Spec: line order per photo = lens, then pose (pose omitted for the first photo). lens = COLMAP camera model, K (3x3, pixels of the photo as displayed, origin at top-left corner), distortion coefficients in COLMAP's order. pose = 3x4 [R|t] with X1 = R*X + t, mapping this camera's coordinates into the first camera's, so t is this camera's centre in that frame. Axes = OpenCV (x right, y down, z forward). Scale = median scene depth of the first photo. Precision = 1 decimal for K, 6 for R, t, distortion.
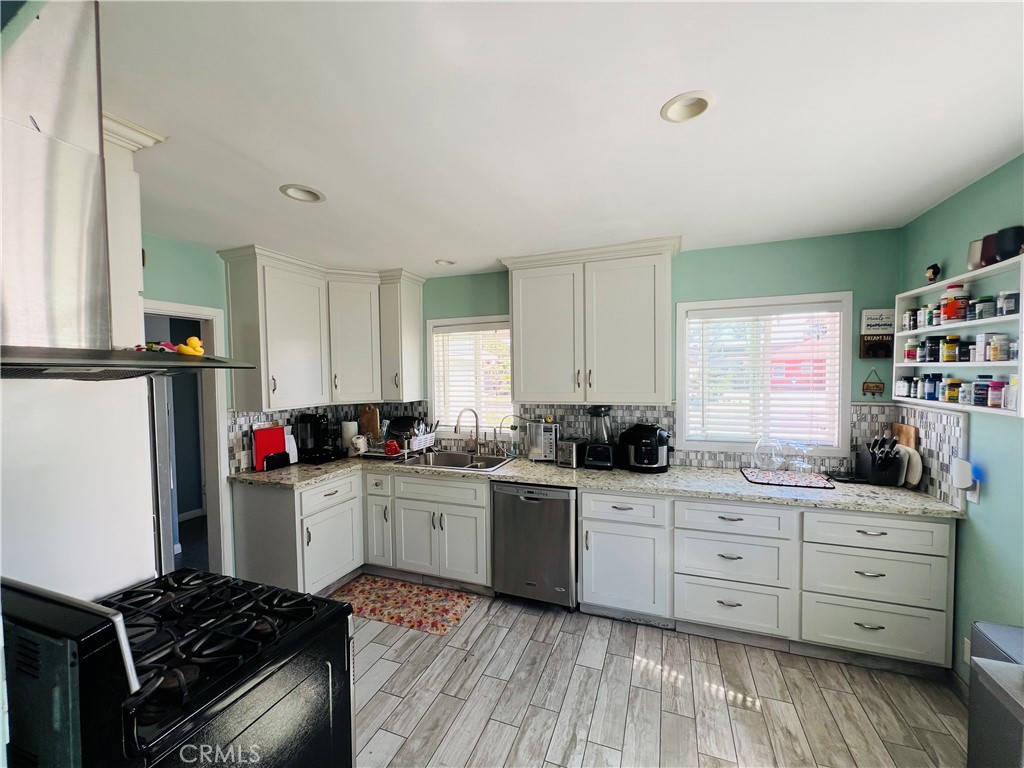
lens RADIAL K [[410.2, 0, 512.6], [0, 410.2, 380.2], [0, 0, 1]] dist [0.000049, 0.000206]
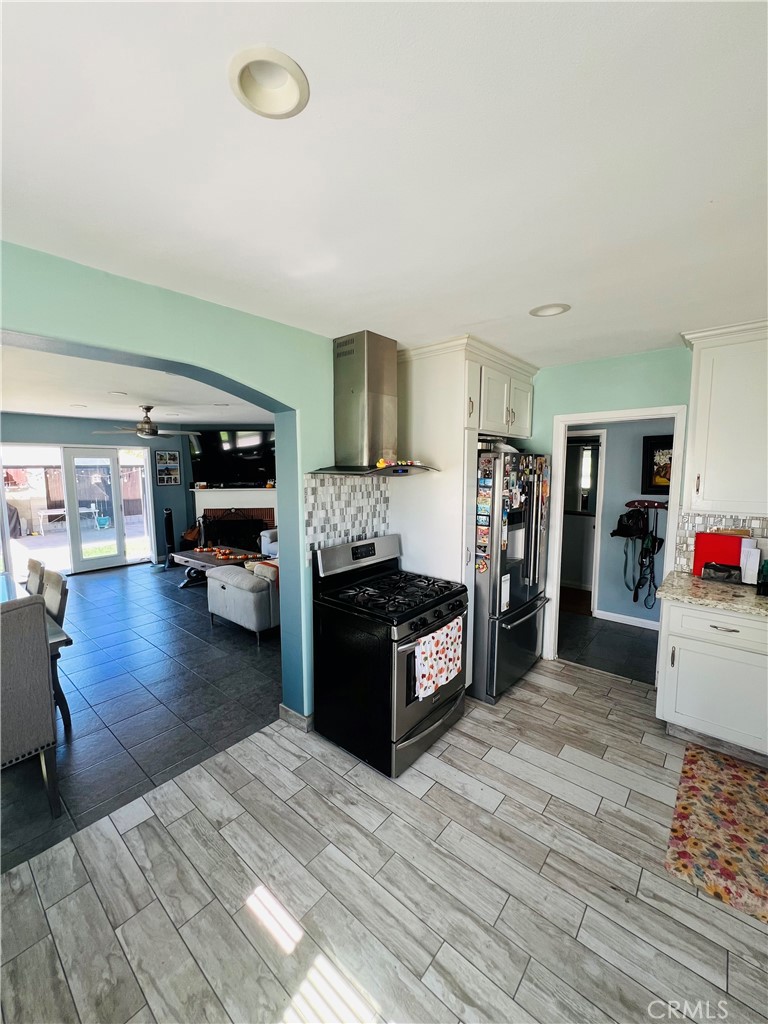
lens RADIAL K [[410.2, 0, 384.0], [0, 410.2, 512.3], [0, 0, 1]] dist [0.000049, 0.000206]
pose [[-0.338608, 0.121531, -0.933046, 0.633857], [-0.005607, 0.991345, 0.131159, -0.050500], [0.940911, 0.049643, -0.334996, 0.882448]]
